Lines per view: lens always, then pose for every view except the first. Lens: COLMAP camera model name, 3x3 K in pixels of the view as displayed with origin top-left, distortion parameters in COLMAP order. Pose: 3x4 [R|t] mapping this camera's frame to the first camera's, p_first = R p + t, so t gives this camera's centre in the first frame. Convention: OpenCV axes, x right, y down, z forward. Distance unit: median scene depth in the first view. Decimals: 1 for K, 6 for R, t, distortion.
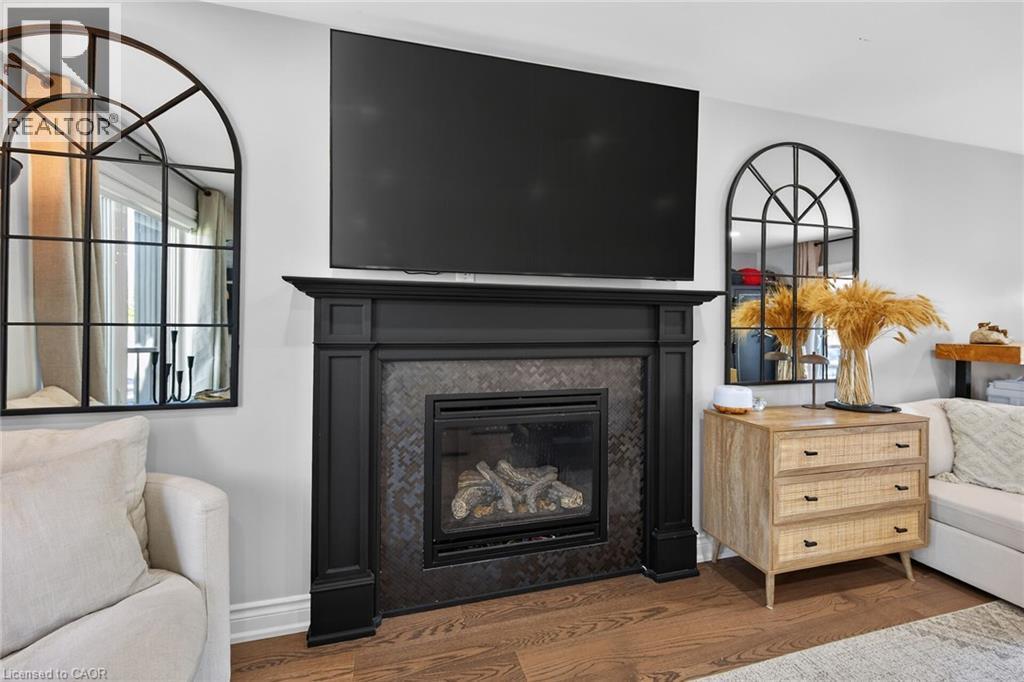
lens RADIAL K [[428.3, 0, 428.7], [0, 428.3, 325.0], [0, 0, 1]] dist [0.001645, -0.000425]
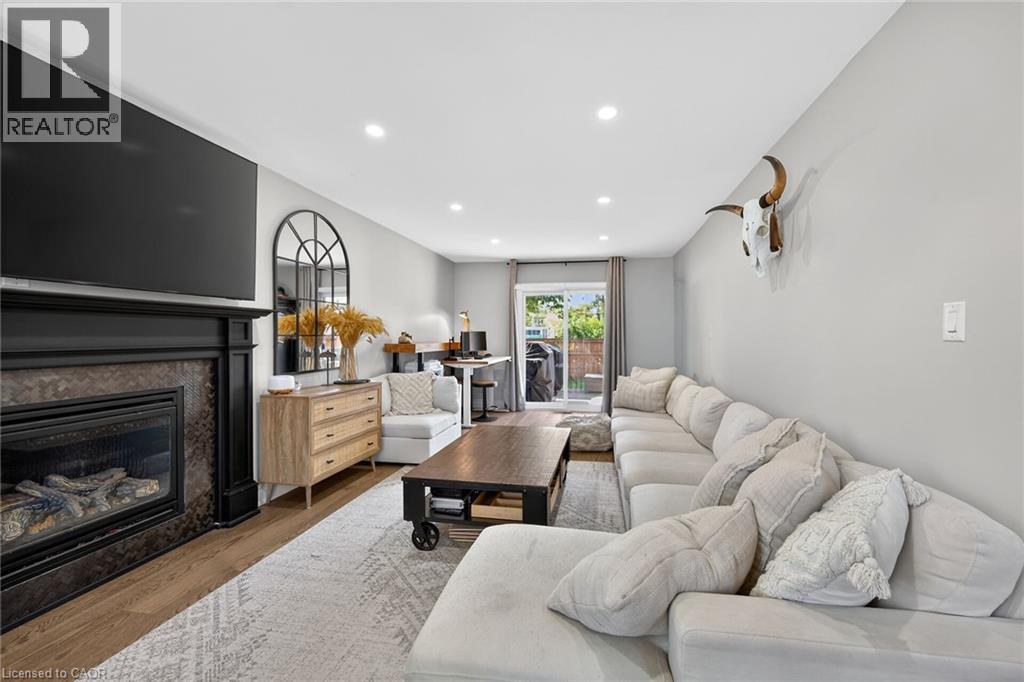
lens RADIAL K [[408.2, 0, 594.1], [0, 408.2, 339.6], [0, 0, 1]] dist [0.000684, -0.000559]
pose [[0.230625, -0.014125, 0.972940, -0.409569], [-0.003217, 0.999878, 0.015279, -0.003327], [-0.973037, -0.006653, 0.230551, -0.365603]]
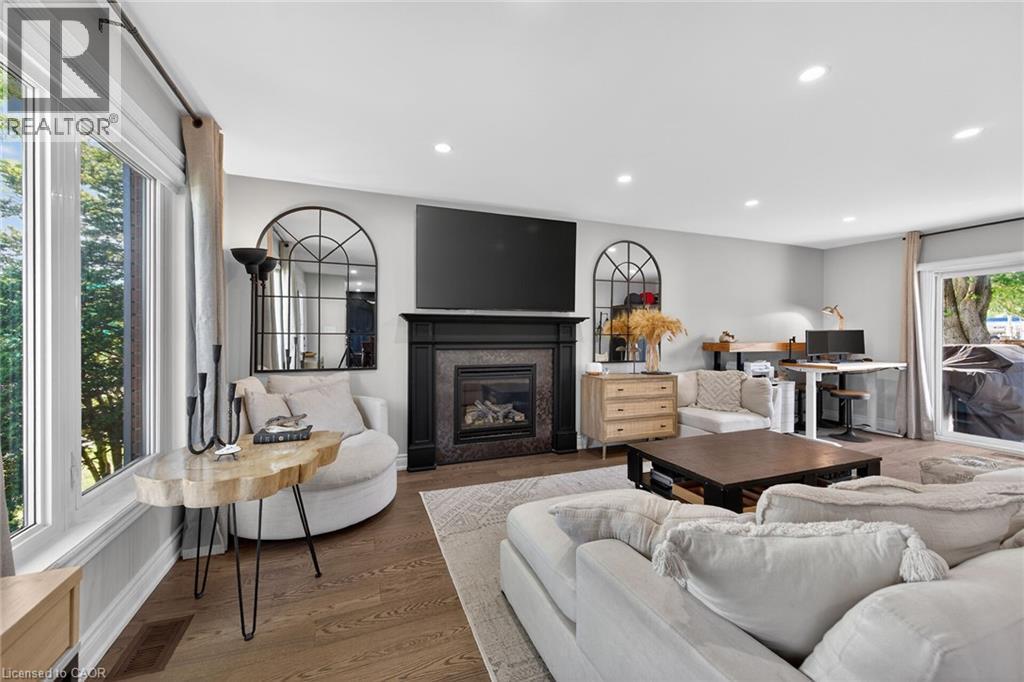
lens RADIAL K [[416.4, 0, 517.5], [0, 416.4, 333.1], [0, 0, 1]] dist [0.002032, -0.000124]
pose [[0.956007, -0.002848, 0.293329, -0.251535], [0.003050, 0.999995, -0.000231, -0.000720], [-0.293326, 0.001115, 0.956012, -0.876249]]
